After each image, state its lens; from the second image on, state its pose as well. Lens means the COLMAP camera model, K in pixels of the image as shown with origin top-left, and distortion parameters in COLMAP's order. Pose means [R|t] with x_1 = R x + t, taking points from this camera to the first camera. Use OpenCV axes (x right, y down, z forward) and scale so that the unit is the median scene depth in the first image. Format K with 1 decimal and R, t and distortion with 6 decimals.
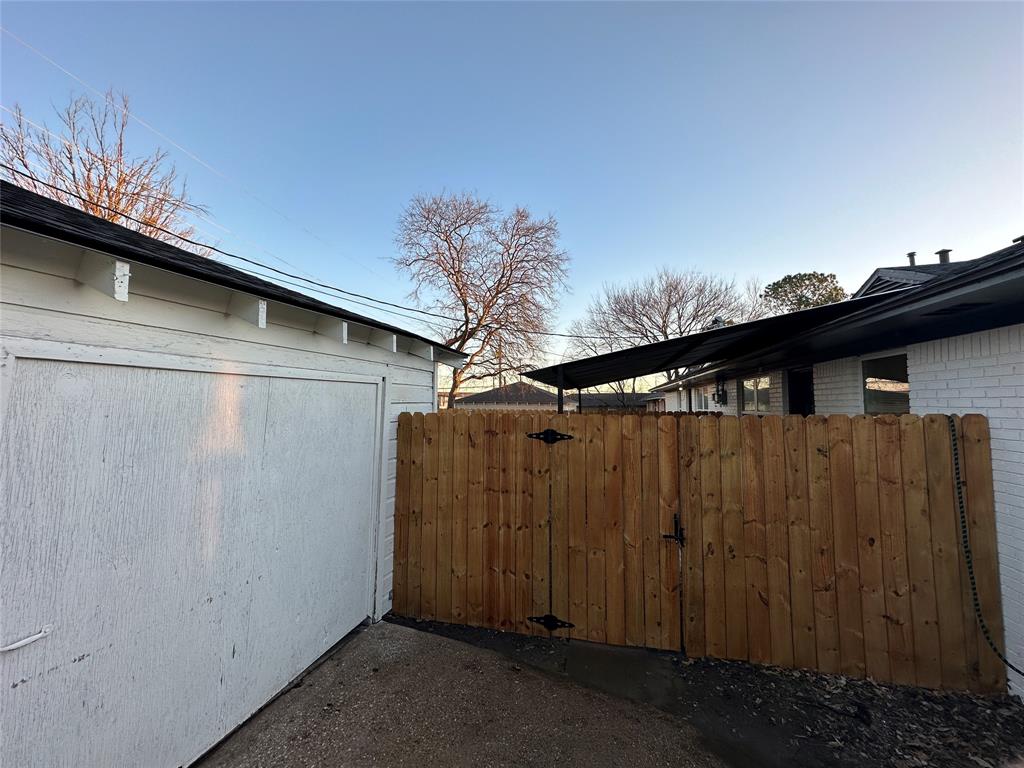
lens RADIAL K [[407.5, 0, 512.7], [0, 407.5, 383.4], [0, 0, 1]] dist [-0.002856, 0.000516]
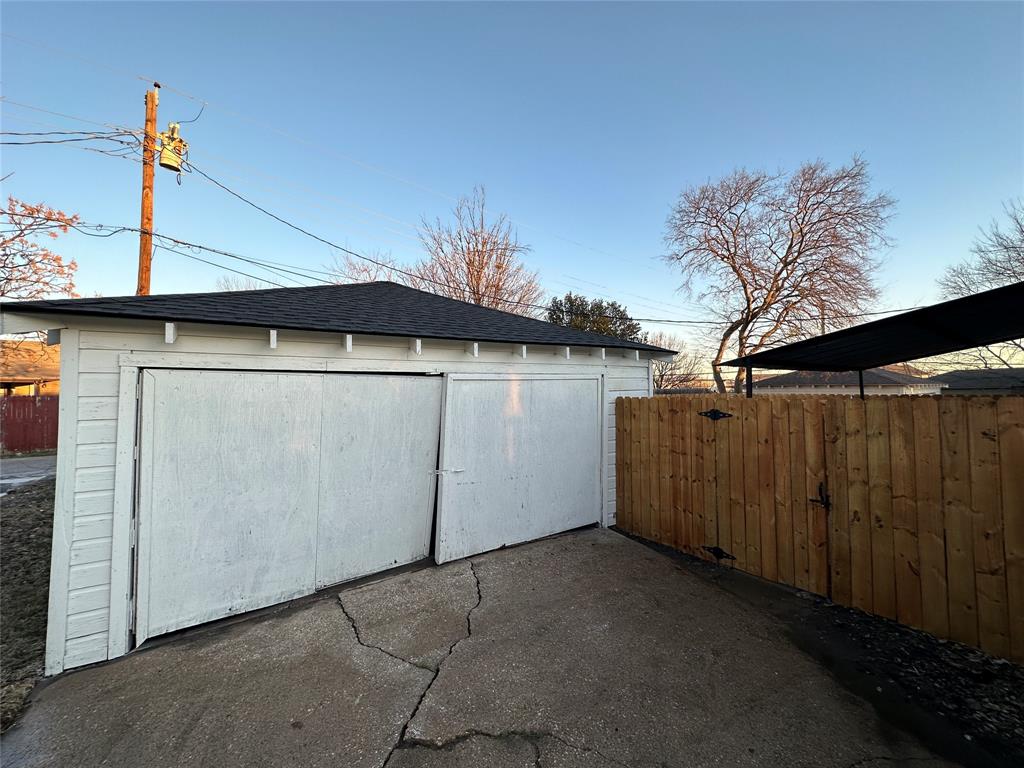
lens RADIAL K [[407.5, 0, 512.7], [0, 407.5, 383.4], [0, 0, 1]] dist [-0.002856, 0.000516]
pose [[0.752287, -0.024647, -0.658374, 0.490081], [0.047848, 0.998705, 0.017285, -0.026638], [0.657096, -0.044505, 0.752492, -0.438254]]
